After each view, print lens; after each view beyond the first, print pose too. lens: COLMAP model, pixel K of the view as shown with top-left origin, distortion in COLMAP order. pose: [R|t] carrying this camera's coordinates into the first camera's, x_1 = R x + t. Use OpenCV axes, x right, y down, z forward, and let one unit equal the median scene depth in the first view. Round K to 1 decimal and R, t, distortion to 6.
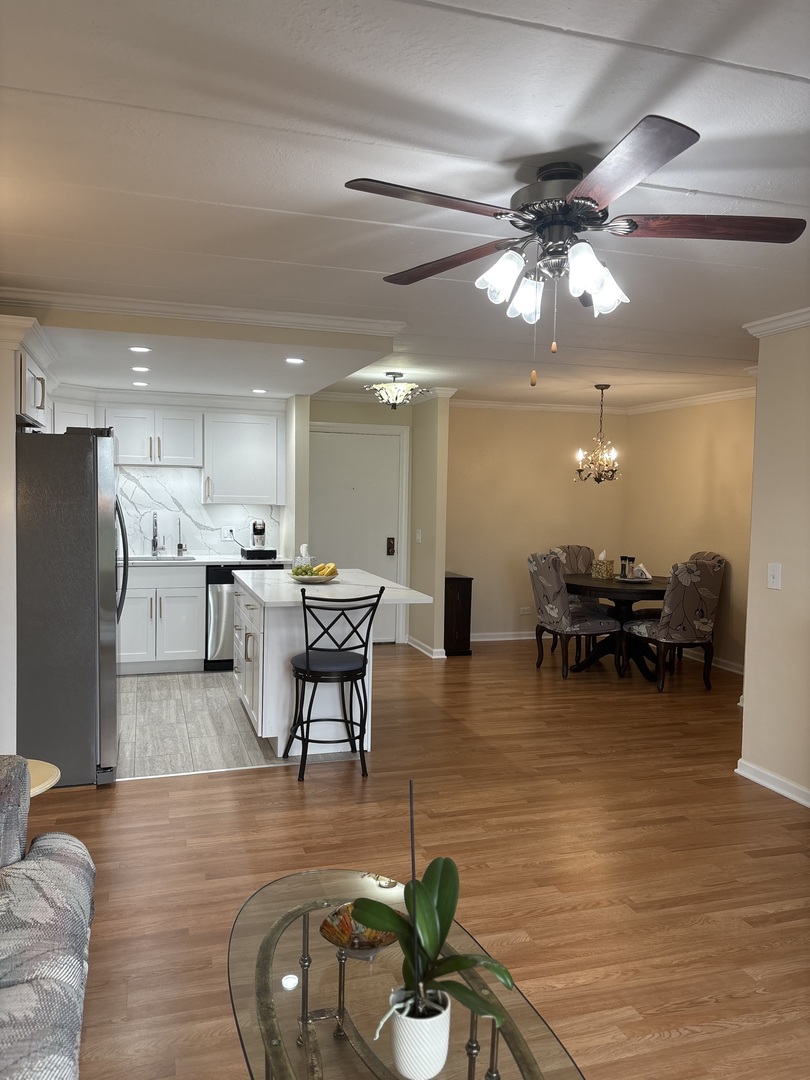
lens RADIAL K [[813.0, 0, 397.4], [0, 813.0, 534.4], [0, 0, 1]] dist [0.099621, -0.117483]
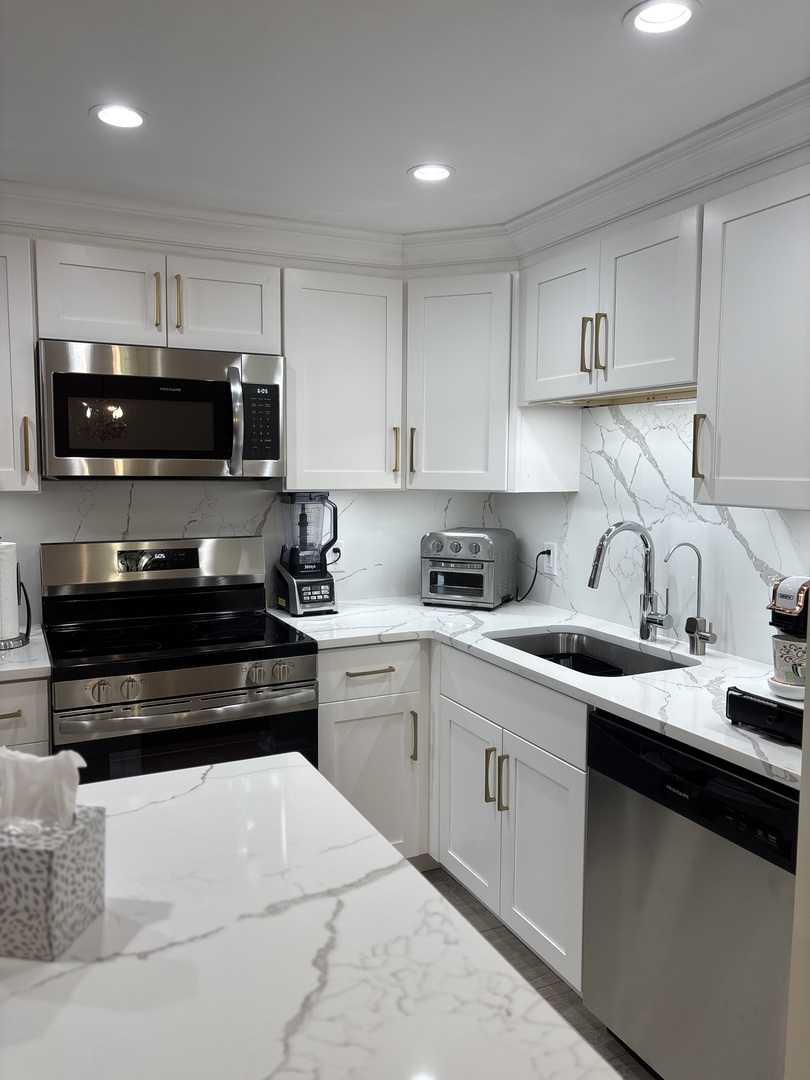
lens RADIAL K [[813.0, 0, 397.4], [0, 813.0, 534.4], [0, 0, 1]] dist [0.099621, -0.117483]
pose [[0.141340, 0.069953, -0.987486, 0.056367], [-0.055312, 0.996500, 0.062674, -0.039835], [0.988415, 0.045762, 0.144715, 0.863677]]
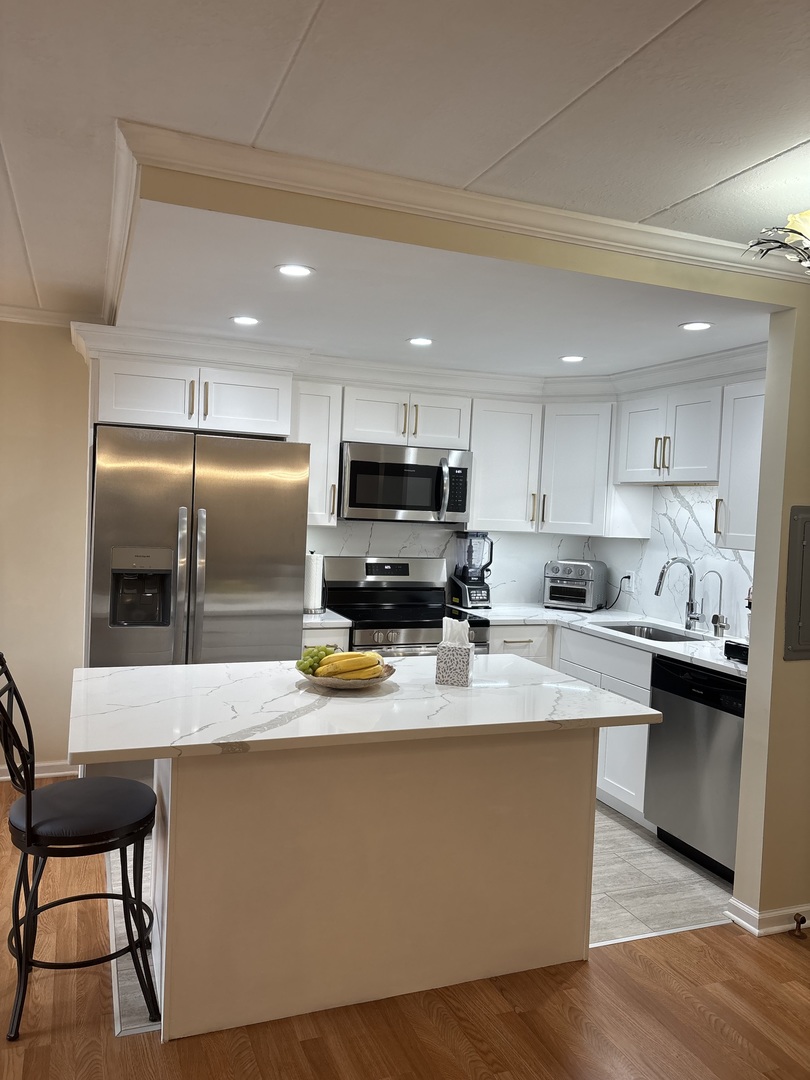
lens RADIAL K [[812.0, 0, 397.3], [0, 812.0, 539.6], [0, 0, 1]] dist [0.087916, -0.117721]
pose [[0.064079, 0.032081, -0.997429, 0.317351], [-0.094356, 0.995200, 0.025947, -0.037456], [0.993474, 0.092451, 0.066799, 0.761709]]
